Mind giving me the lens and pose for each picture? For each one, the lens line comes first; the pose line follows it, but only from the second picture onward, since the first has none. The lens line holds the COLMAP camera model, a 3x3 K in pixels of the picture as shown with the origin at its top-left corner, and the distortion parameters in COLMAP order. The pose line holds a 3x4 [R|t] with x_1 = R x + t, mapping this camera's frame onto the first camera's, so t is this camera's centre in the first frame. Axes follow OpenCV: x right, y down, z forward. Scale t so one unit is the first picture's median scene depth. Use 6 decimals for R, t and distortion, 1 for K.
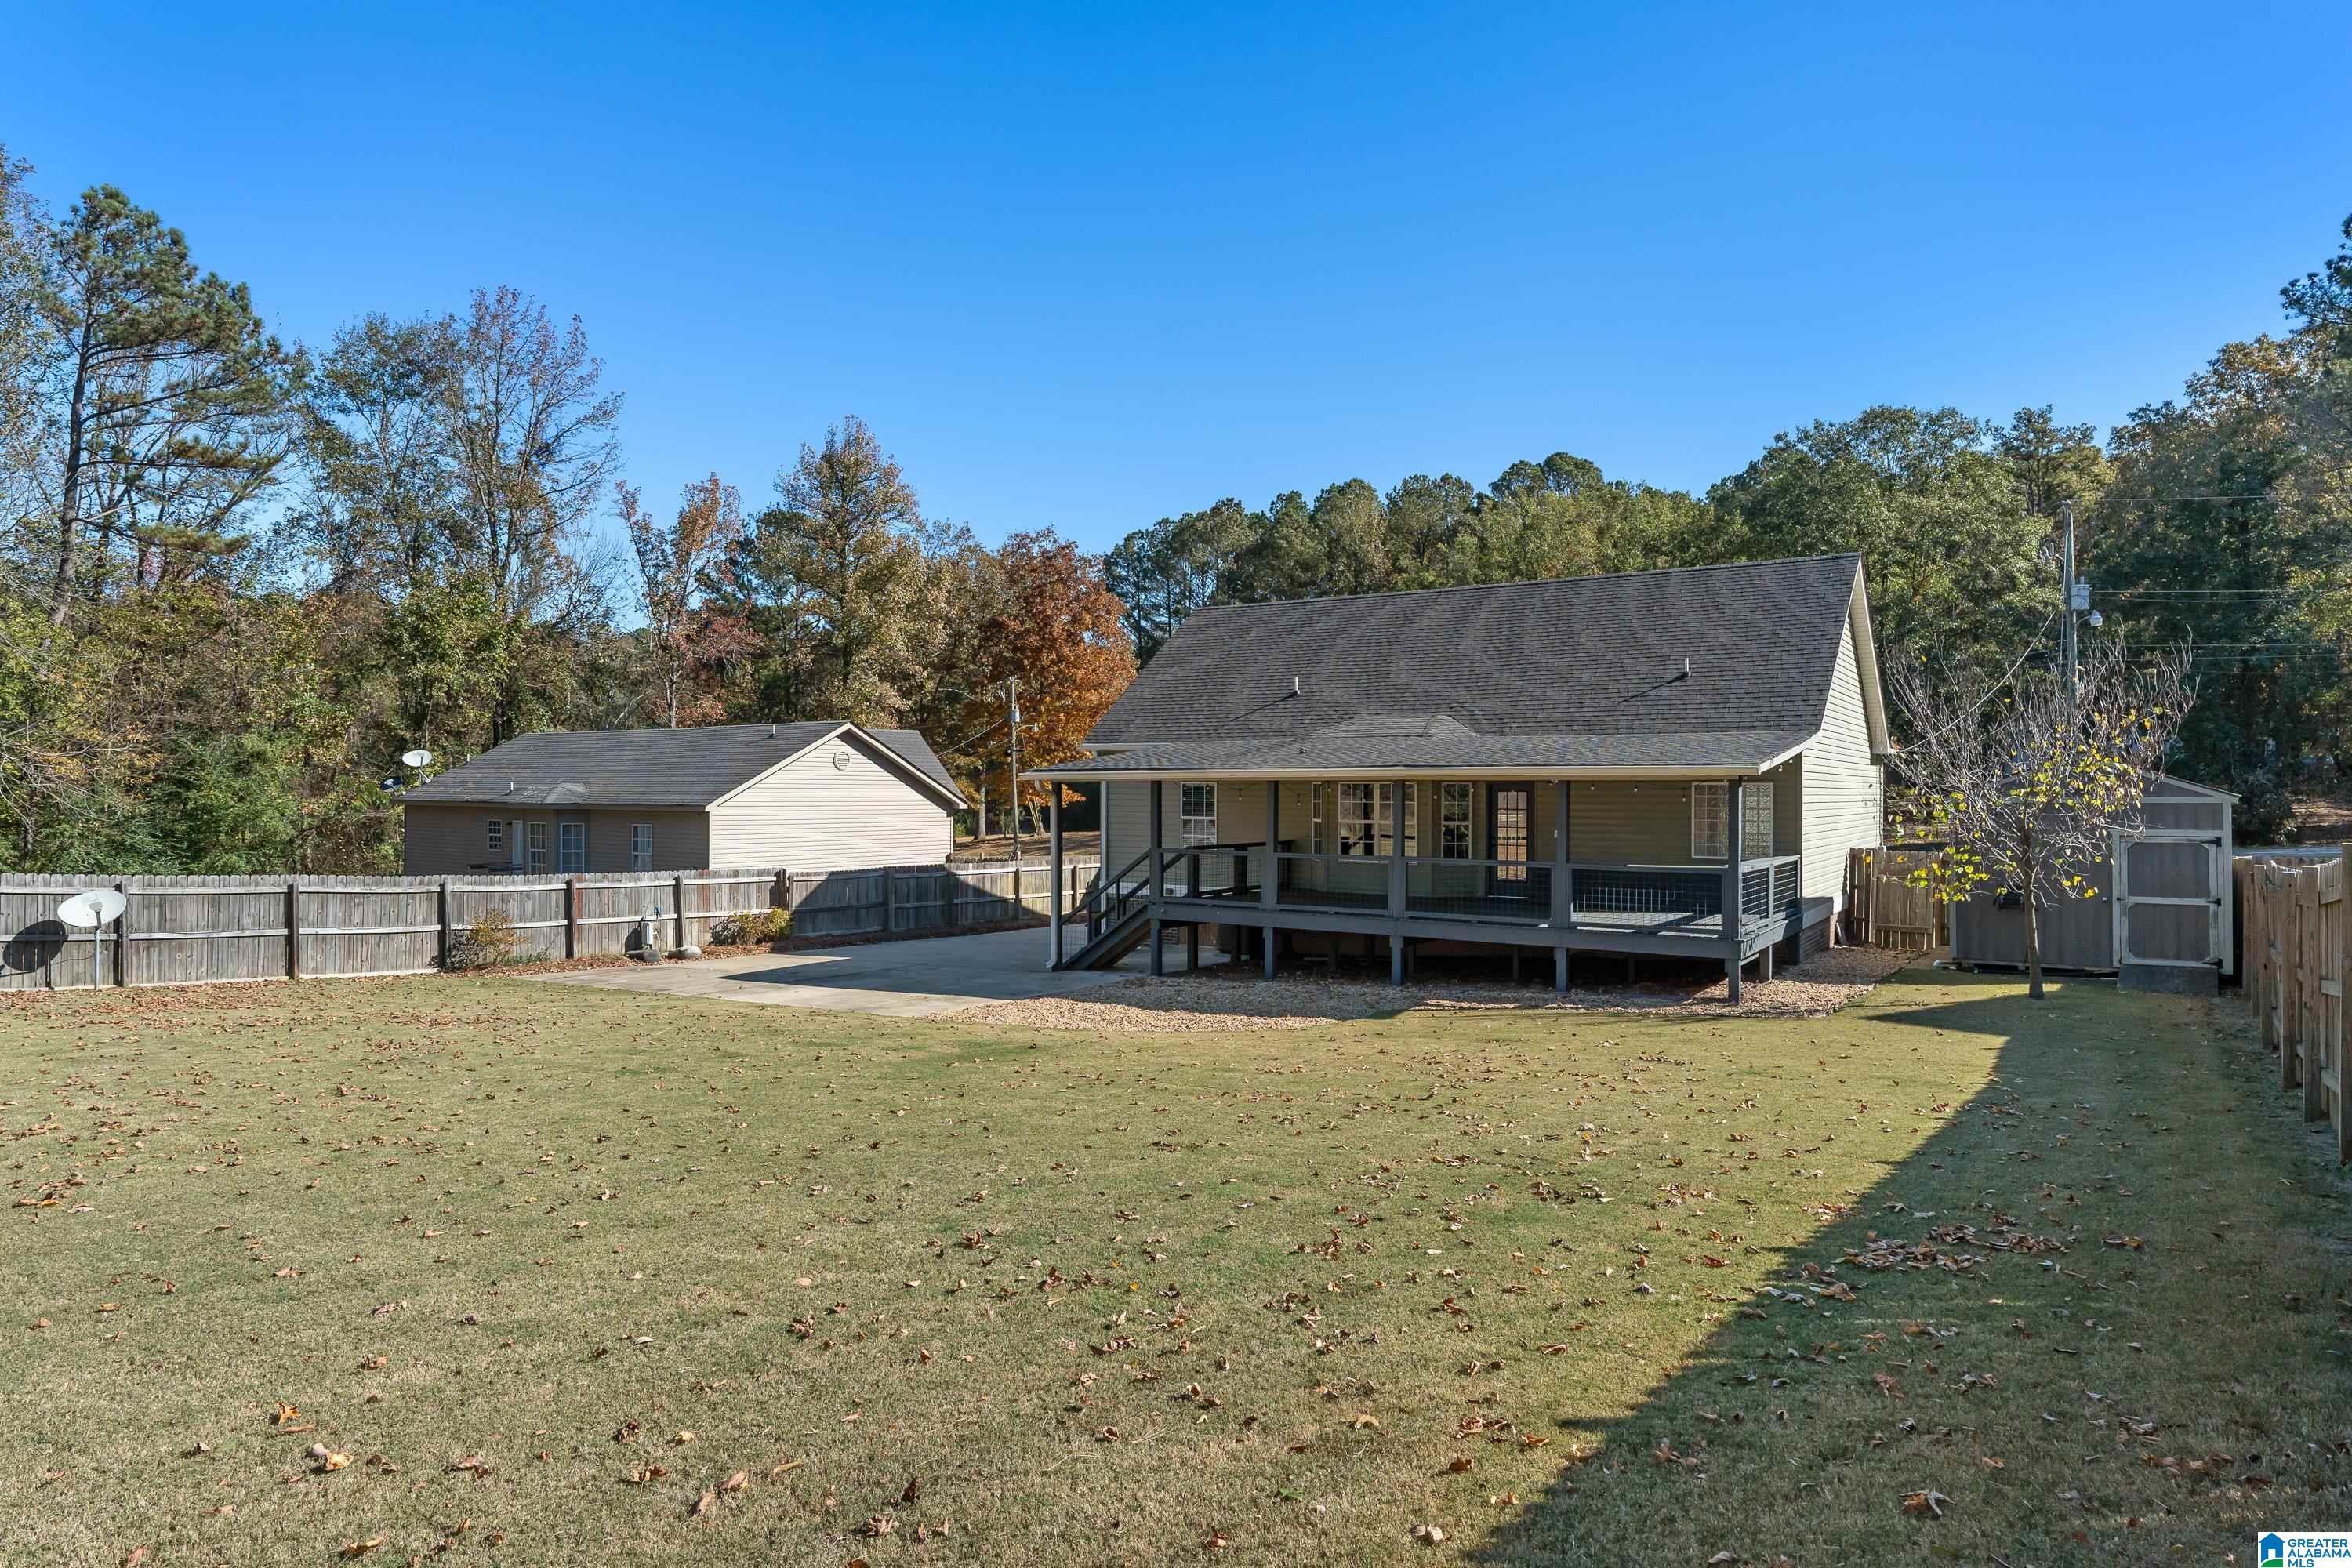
lens RADIAL K [[1352.2, 0, 1178.7], [0, 1352.2, 788.9], [0, 0, 1]] dist [-0.003038, -0.000103]
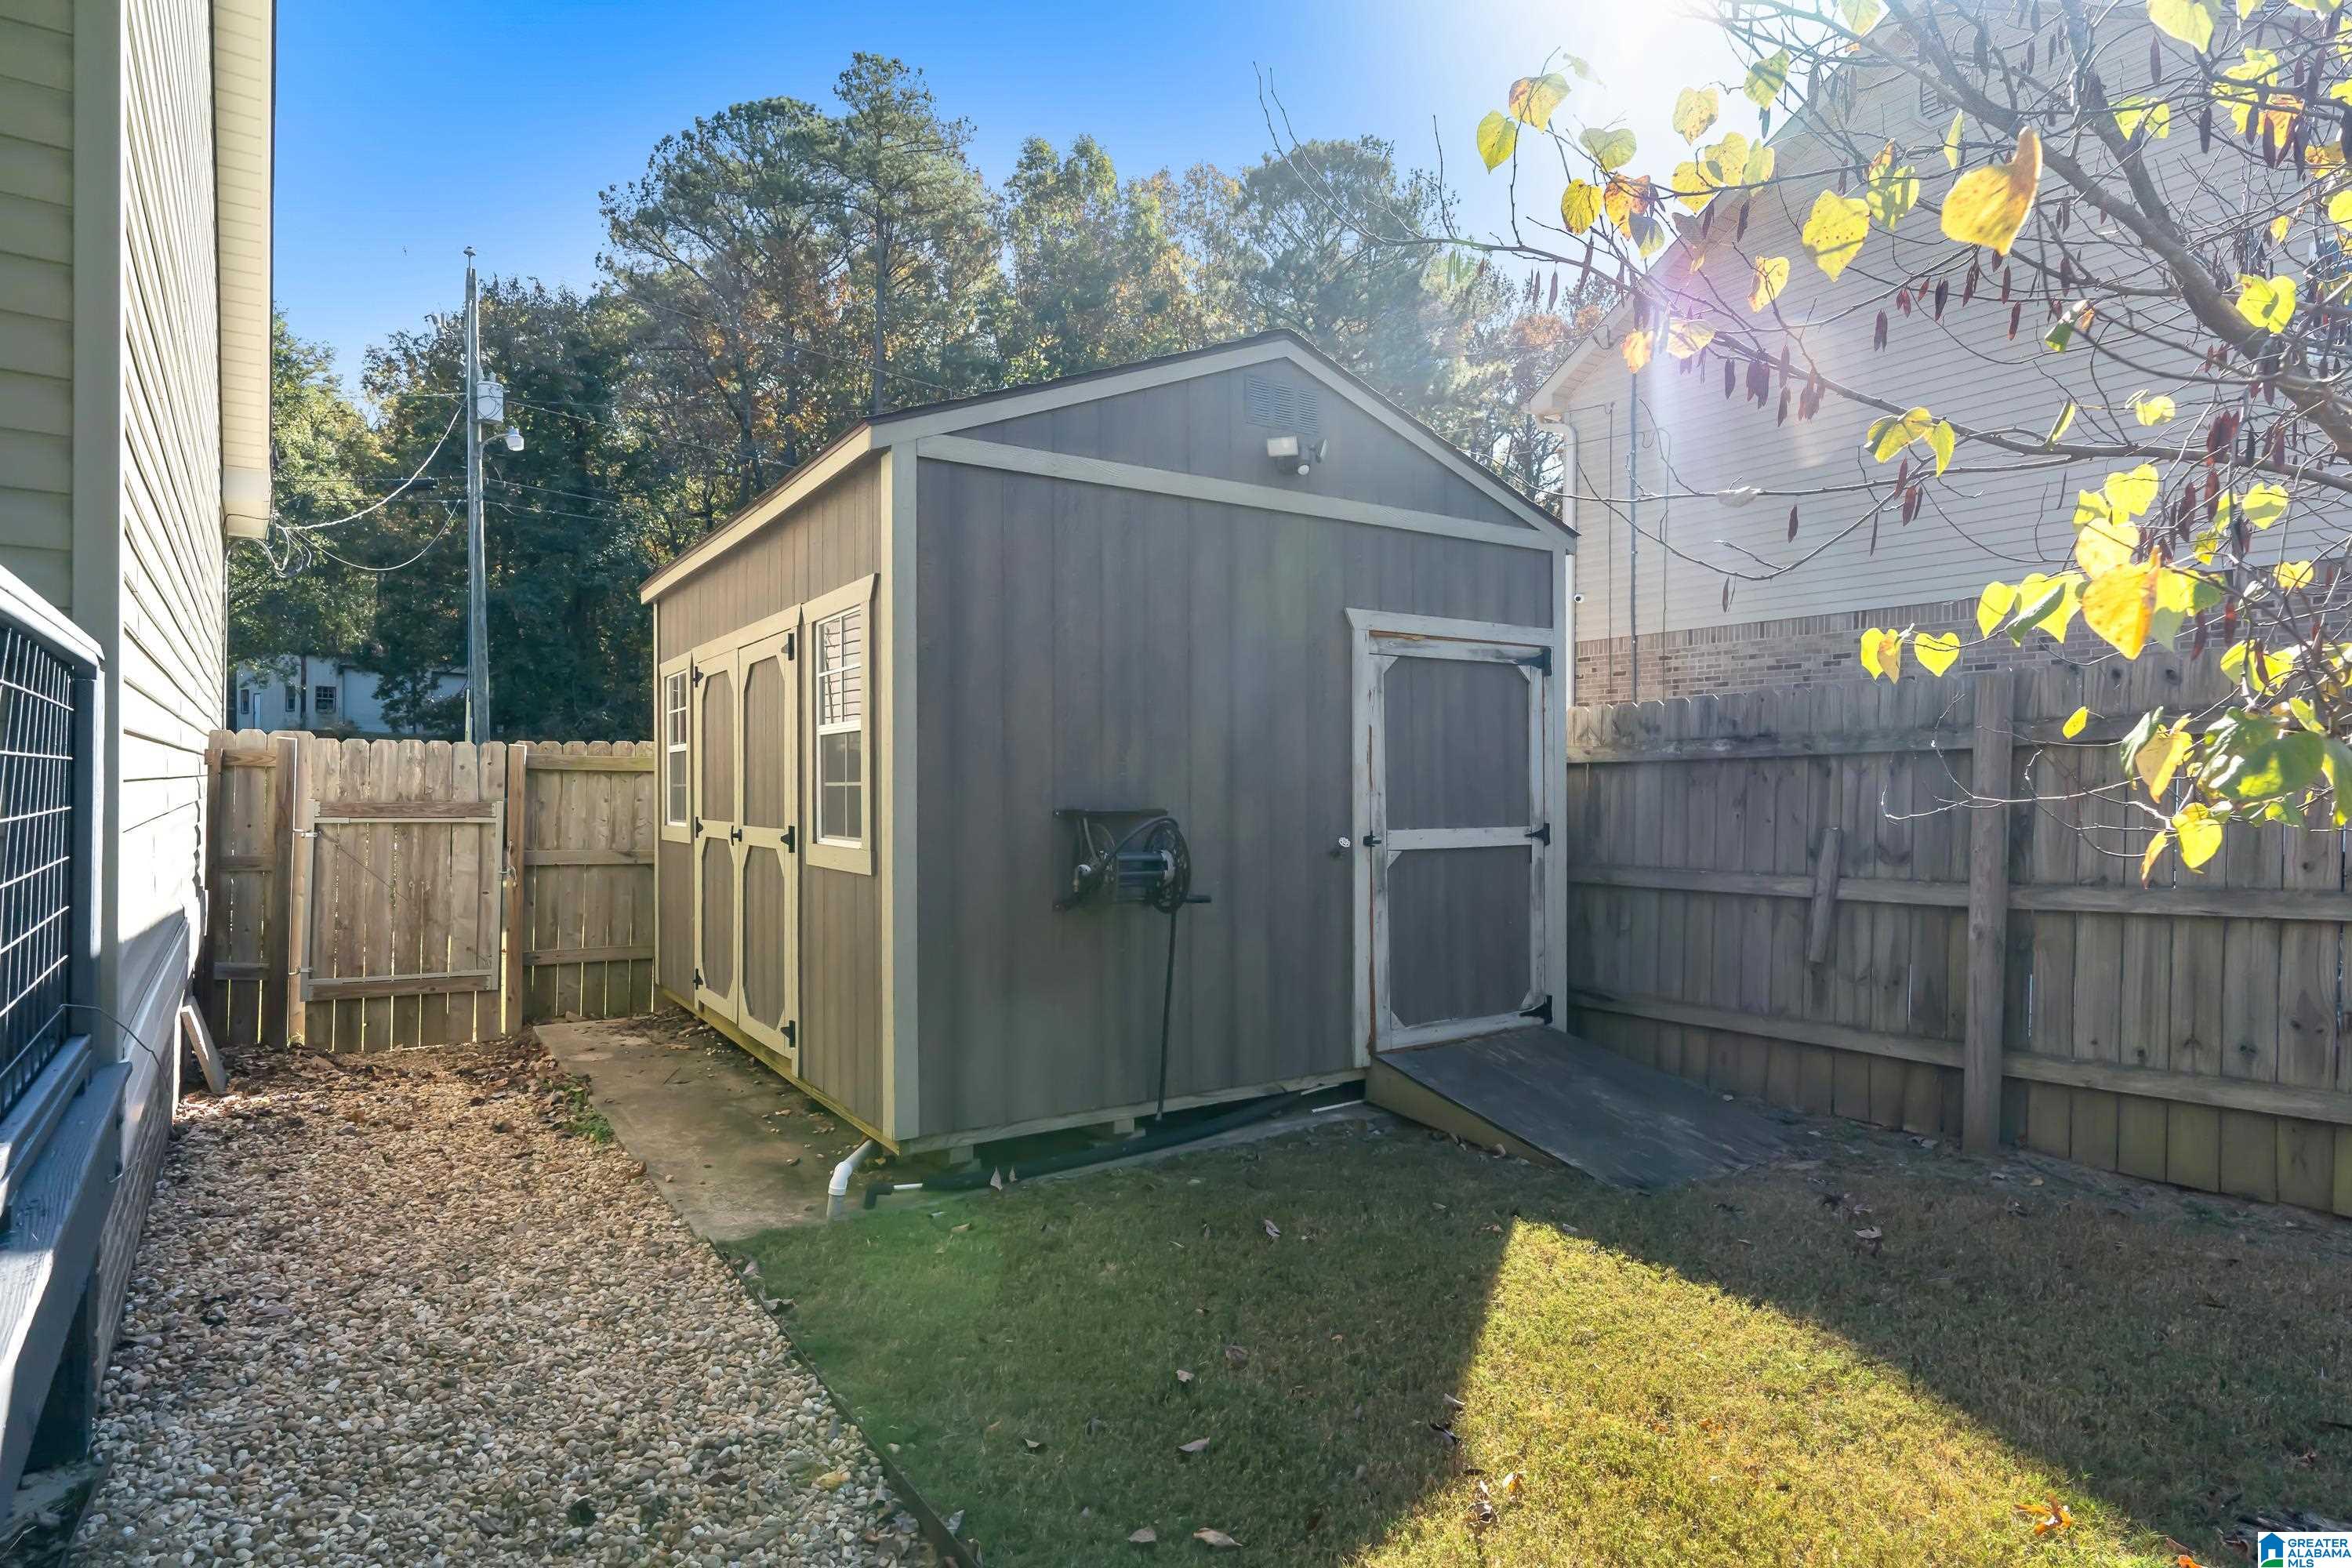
lens RADIAL K [[1248.9, 0, 1179.8], [0, 1248.9, 777.7], [0, 0, 1]] dist [0.018740, -0.000586]
pose [[0.348089, -0.003989, 0.937453, 0.418947], [-0.011866, 0.999892, 0.008661, 0.065272], [-0.937387, -0.014139, 0.348004, 0.942547]]
